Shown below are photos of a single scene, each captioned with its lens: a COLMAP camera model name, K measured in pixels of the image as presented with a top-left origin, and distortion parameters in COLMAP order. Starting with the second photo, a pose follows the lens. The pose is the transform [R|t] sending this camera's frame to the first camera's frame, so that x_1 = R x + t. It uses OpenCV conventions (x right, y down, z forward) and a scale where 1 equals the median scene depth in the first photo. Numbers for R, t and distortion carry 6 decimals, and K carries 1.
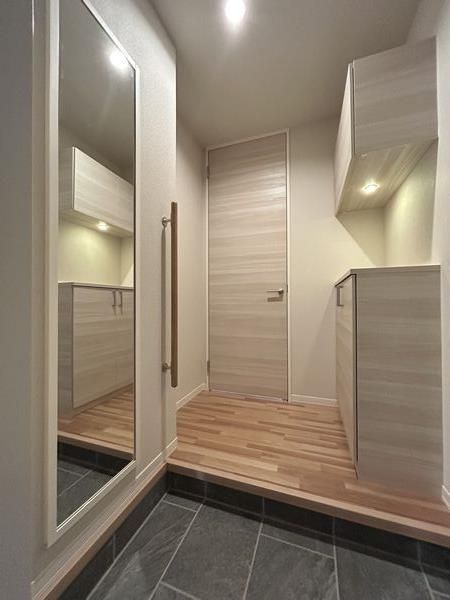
lens RADIAL K [[240.5, 0, 225.0], [0, 240.5, 300.0], [0, 0, 1]] dist [0.002548, -0.000322]
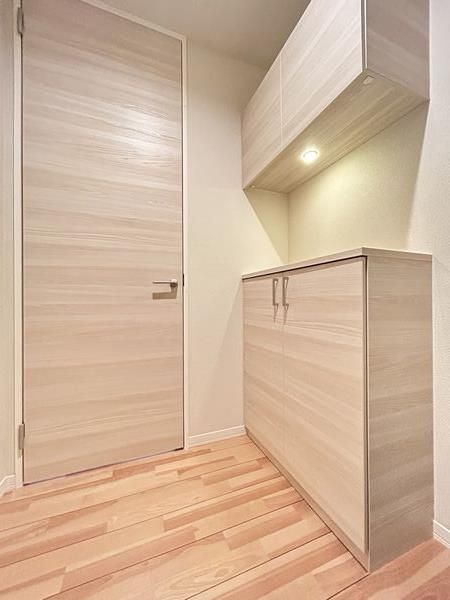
lens RADIAL K [[240.5, 0, 225.0], [0, 240.5, 300.0], [0, 0, 1]] dist [0.002548, -0.000322]
pose [[0.749447, 0.000397, 0.662064, -0.092148], [-0.004434, 0.999980, 0.004419, 0.005156], [-0.662049, -0.006247, 0.749434, 0.427288]]
